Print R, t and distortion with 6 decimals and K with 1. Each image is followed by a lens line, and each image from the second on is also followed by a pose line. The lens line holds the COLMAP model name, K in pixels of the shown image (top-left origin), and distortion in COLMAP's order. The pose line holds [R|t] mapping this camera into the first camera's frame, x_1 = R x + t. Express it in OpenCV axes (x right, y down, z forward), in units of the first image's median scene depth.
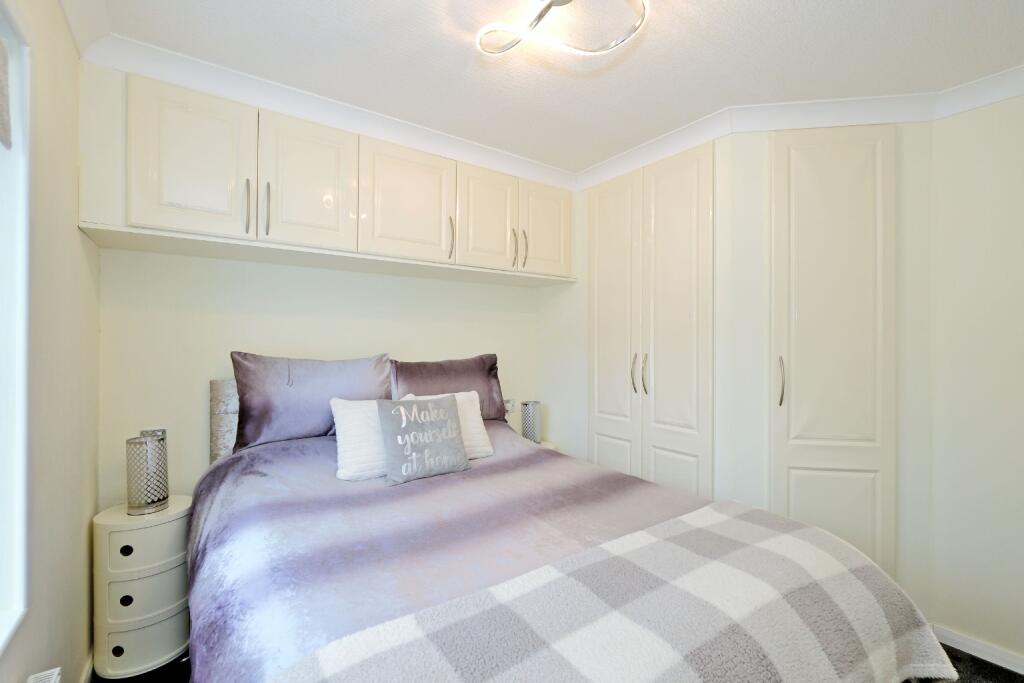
lens RADIAL K [[447.5, 0, 511.7], [0, 447.5, 344.3], [0, 0, 1]] dist [0.000726, -0.000067]
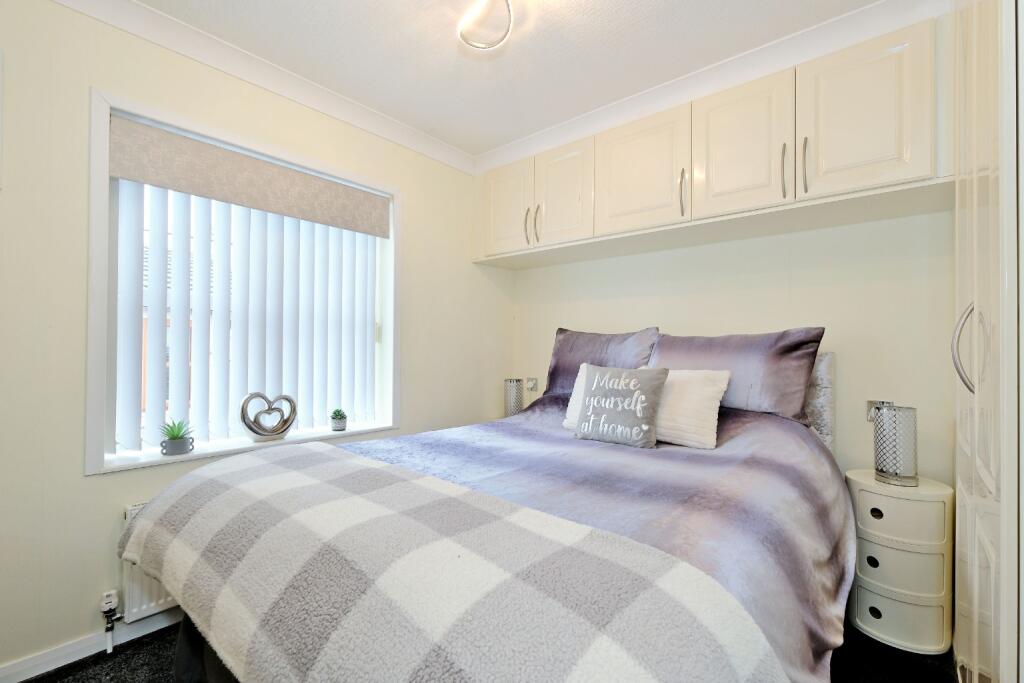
lens RADIAL K [[447.5, 0, 511.7], [0, 447.5, 344.3], [0, 0, 1]] dist [0.000726, -0.000067]
pose [[0.238215, -0.005607, -0.971196, 0.750917], [-0.007338, 0.999944, -0.007573, 0.083397], [0.971185, 0.008930, 0.238161, 0.546907]]
